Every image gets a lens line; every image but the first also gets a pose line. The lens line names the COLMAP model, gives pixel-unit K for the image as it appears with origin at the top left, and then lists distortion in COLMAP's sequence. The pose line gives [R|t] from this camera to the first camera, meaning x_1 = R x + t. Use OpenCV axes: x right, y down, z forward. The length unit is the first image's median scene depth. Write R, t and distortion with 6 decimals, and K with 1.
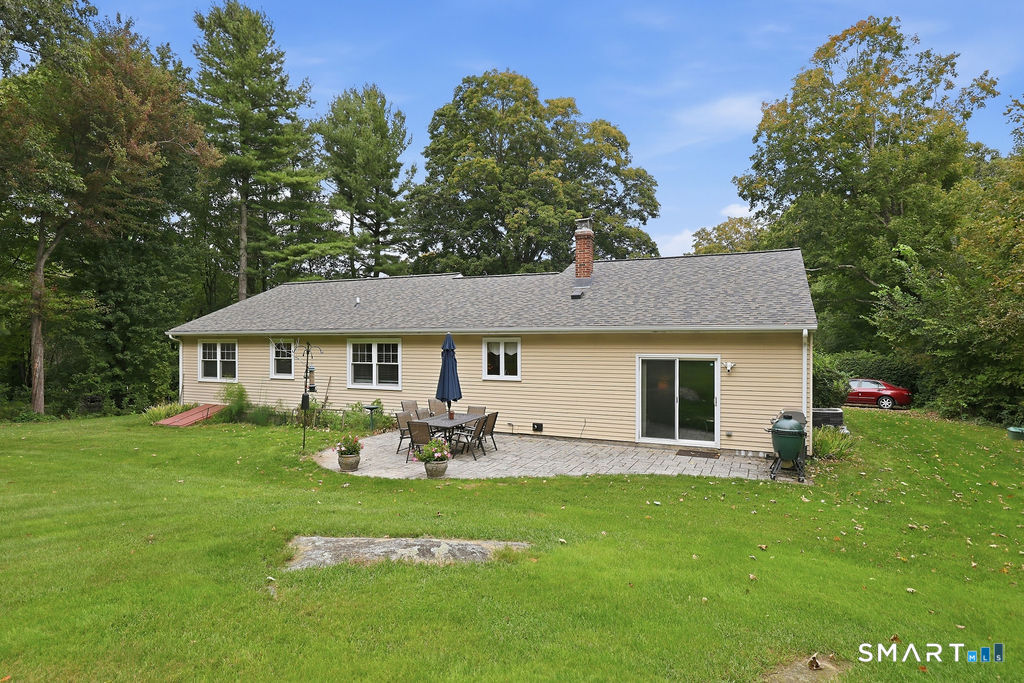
lens RADIAL K [[552.9, 0, 512.0], [0, 552.9, 341.5], [0, 0, 1]] dist [-0.000682, -0.000220]
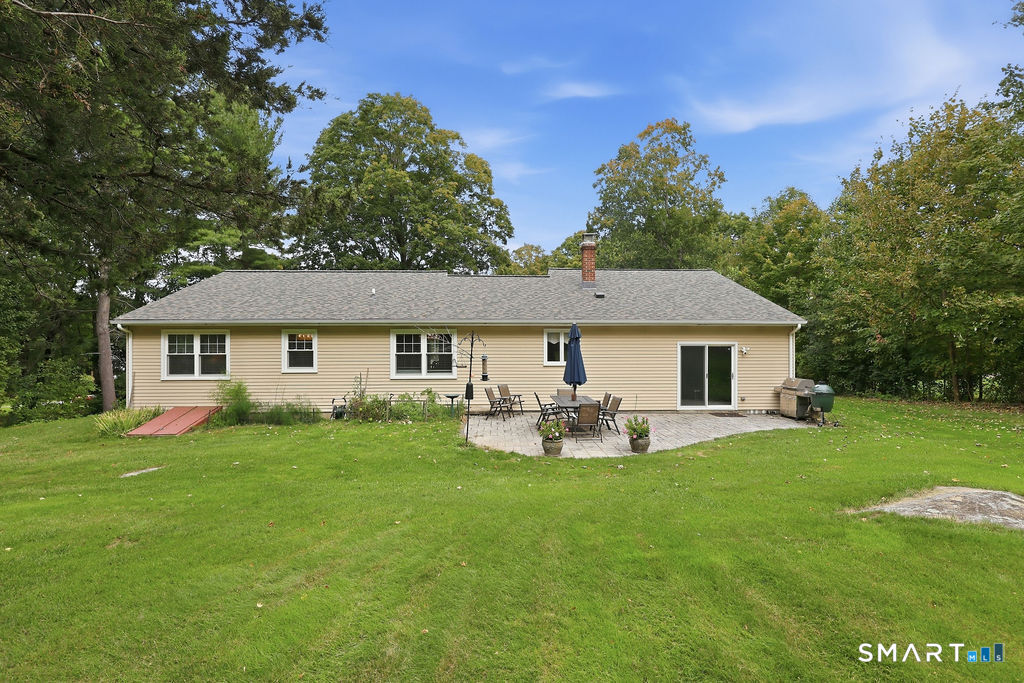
lens RADIAL K [[428.6, 0, 512.1], [0, 428.6, 332.3], [0, 0, 1]] dist [0.023998, -0.000106]
pose [[0.895860, 0.000415, 0.444336, -0.453807], [0.000058, 0.999999, -0.001050, 0.000924], [-0.444337, 0.000966, 0.895859, 0.212886]]
